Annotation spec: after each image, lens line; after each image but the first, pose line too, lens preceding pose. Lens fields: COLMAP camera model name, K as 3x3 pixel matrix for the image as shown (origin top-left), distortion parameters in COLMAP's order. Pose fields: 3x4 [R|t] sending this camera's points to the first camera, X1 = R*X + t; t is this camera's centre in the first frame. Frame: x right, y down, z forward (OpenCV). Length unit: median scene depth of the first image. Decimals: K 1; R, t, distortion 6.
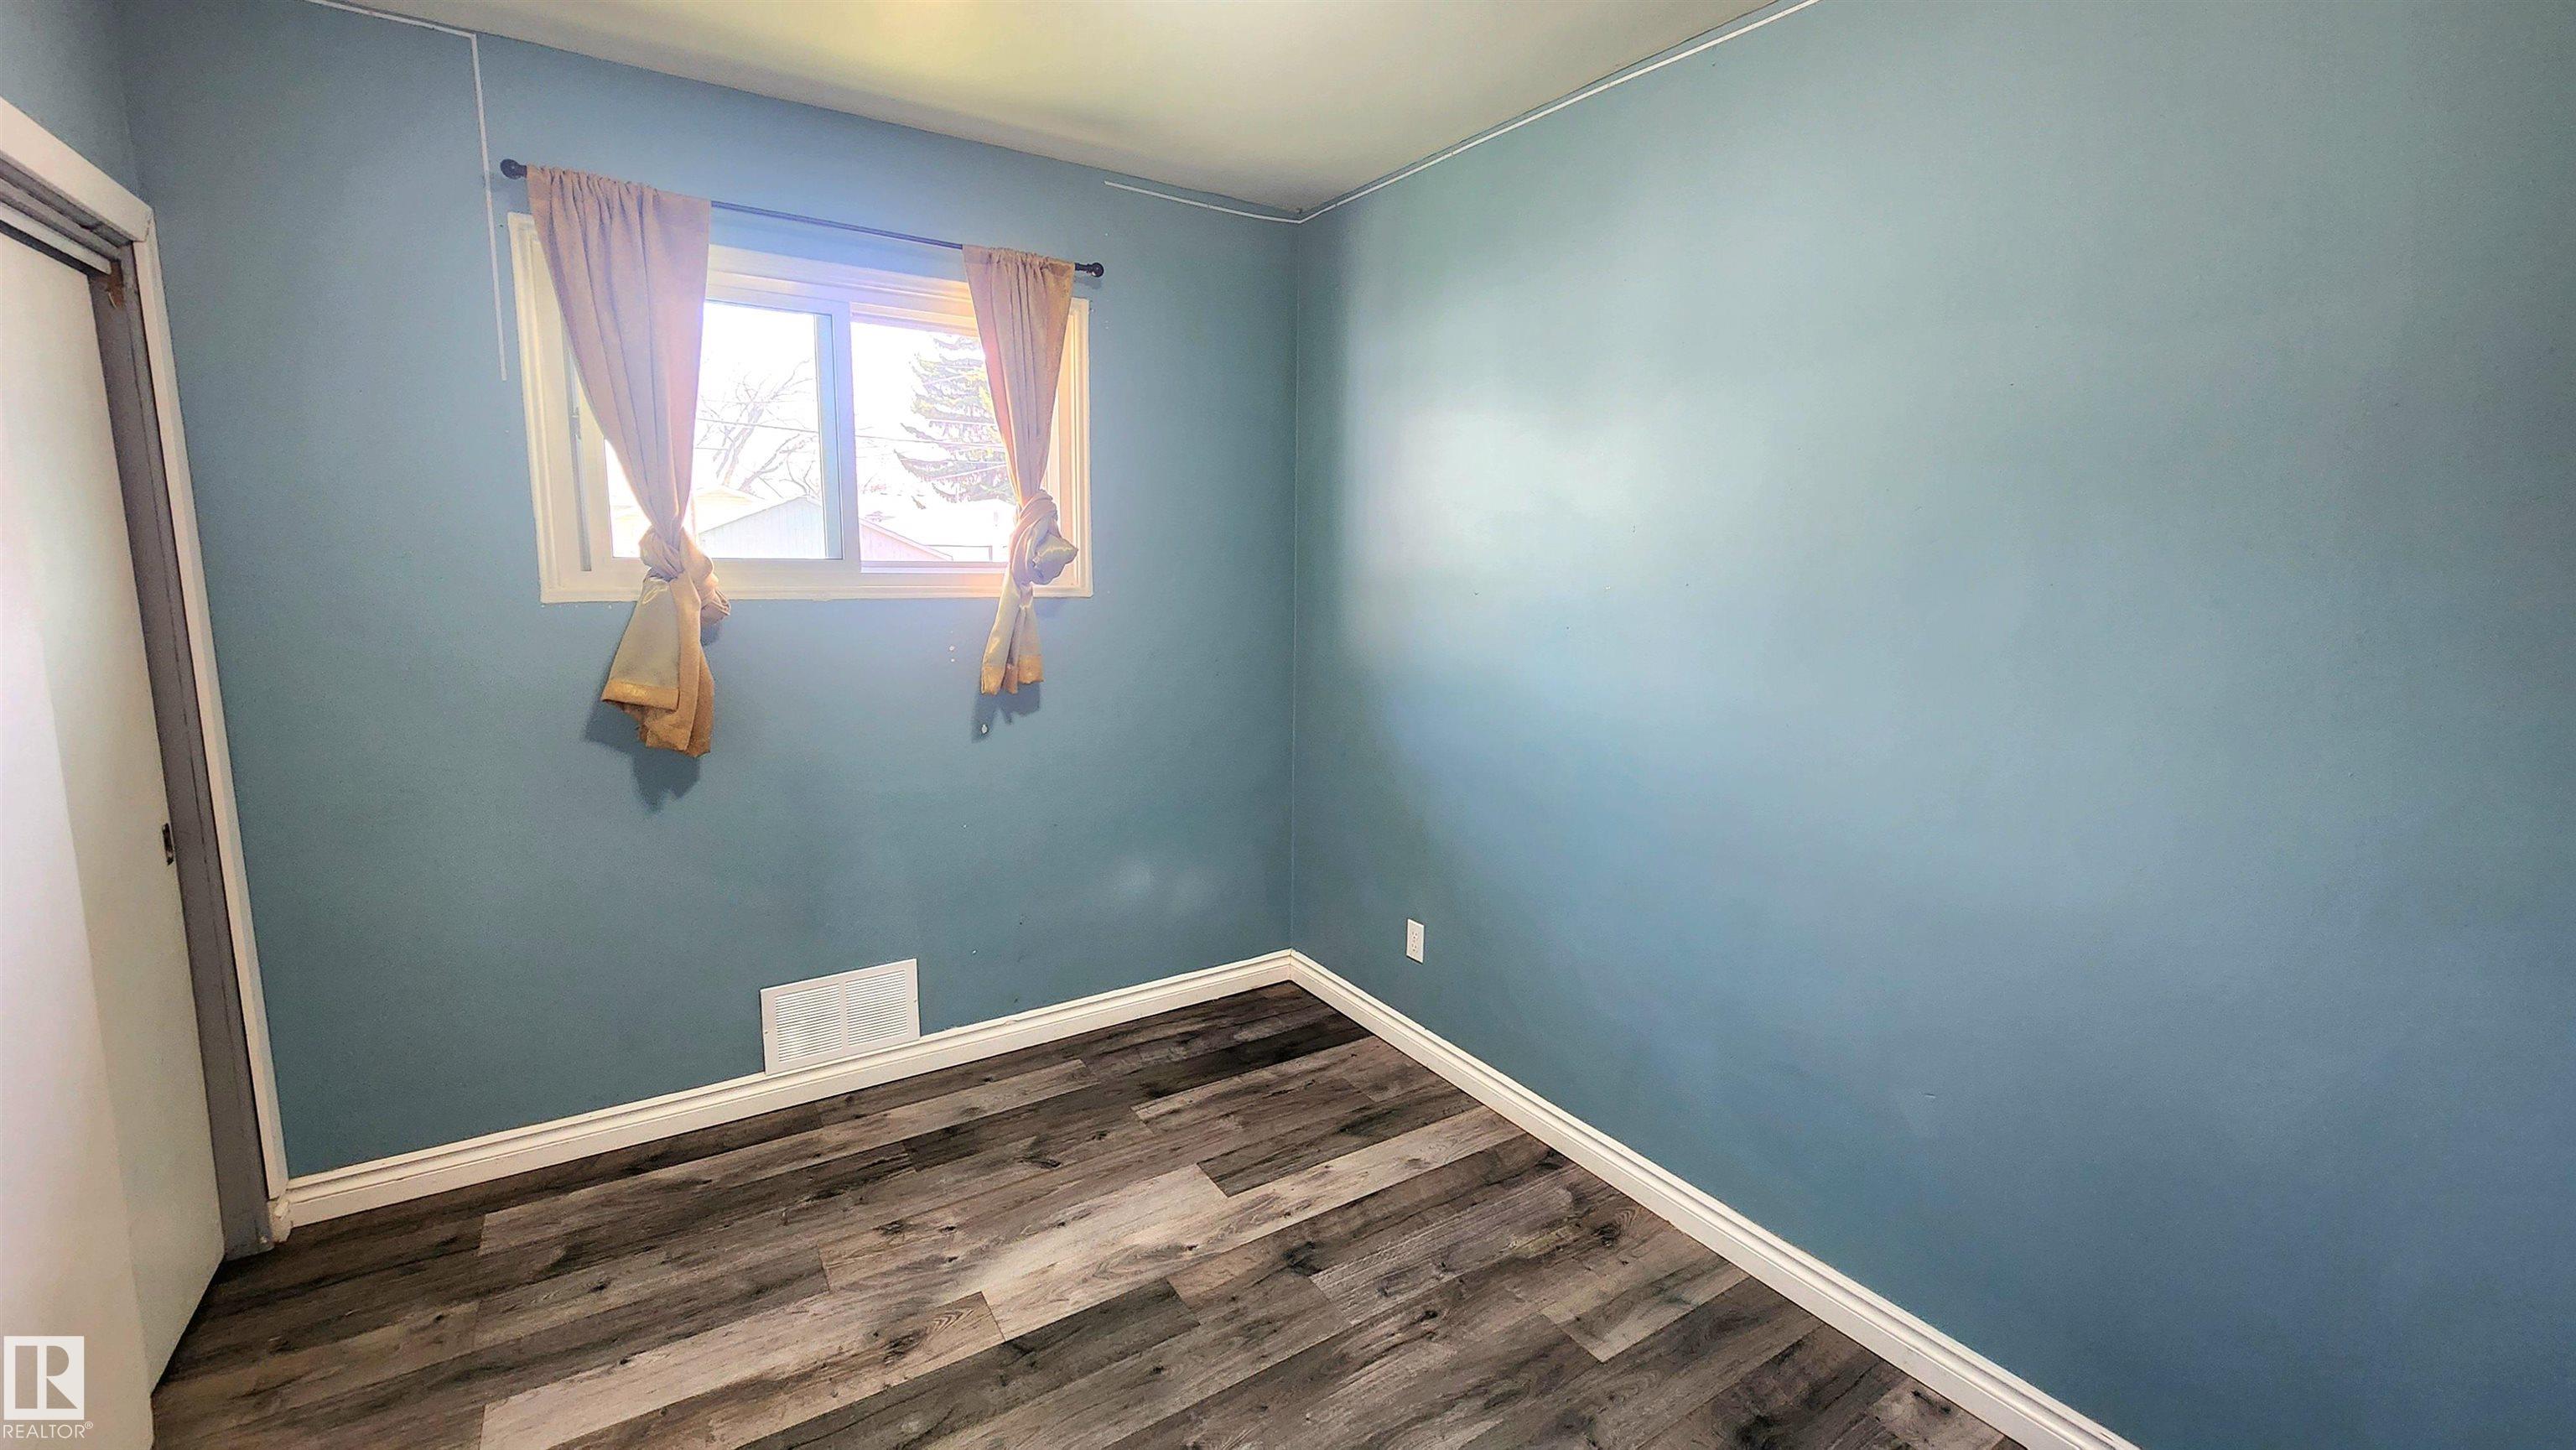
lens RADIAL K [[1047.1, 0, 1289.0], [0, 1047.1, 718.6], [0, 0, 1]] dist [0.000617, 0.000372]
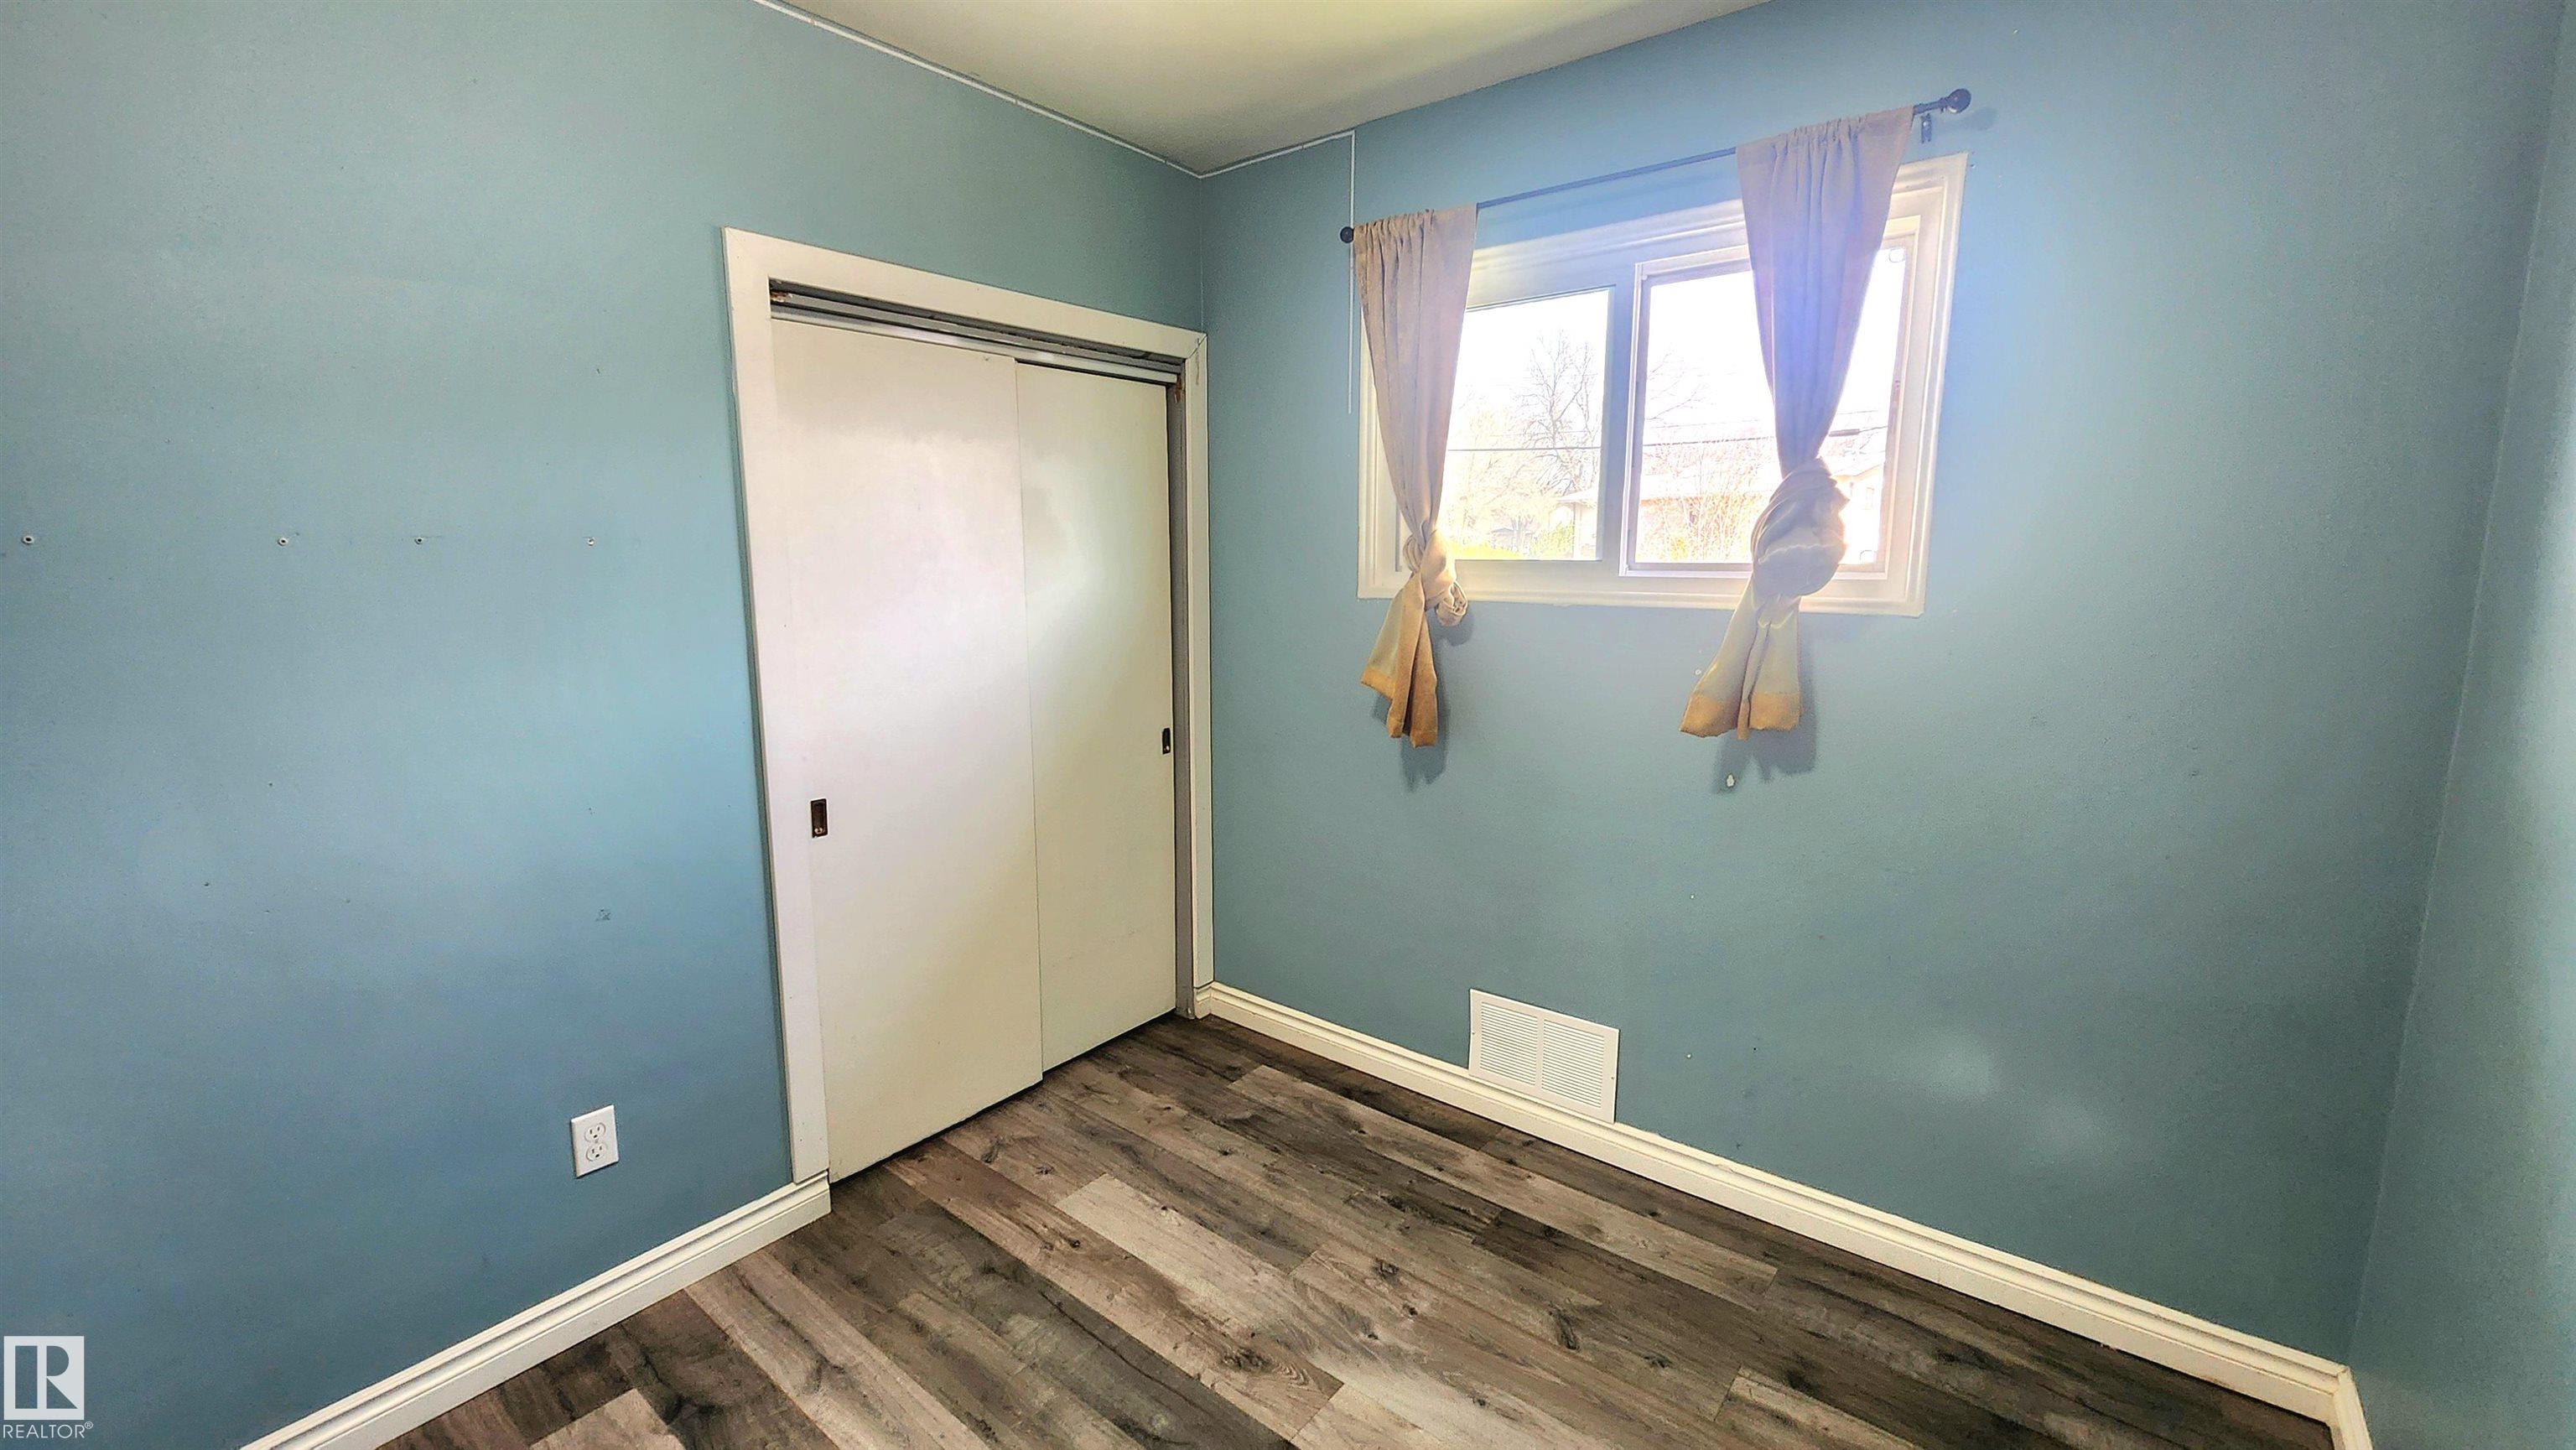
lens RADIAL K [[1047.1, 0, 1285.6], [0, 1047.1, 720.9], [0, 0, 1]] dist [0.000617, 0.000372]
pose [[0.314764, 0.133226, -0.939773, 0.376789], [-0.147616, 0.984924, 0.090185, -0.063539], [0.937621, 0.110339, 0.329685, 0.509512]]
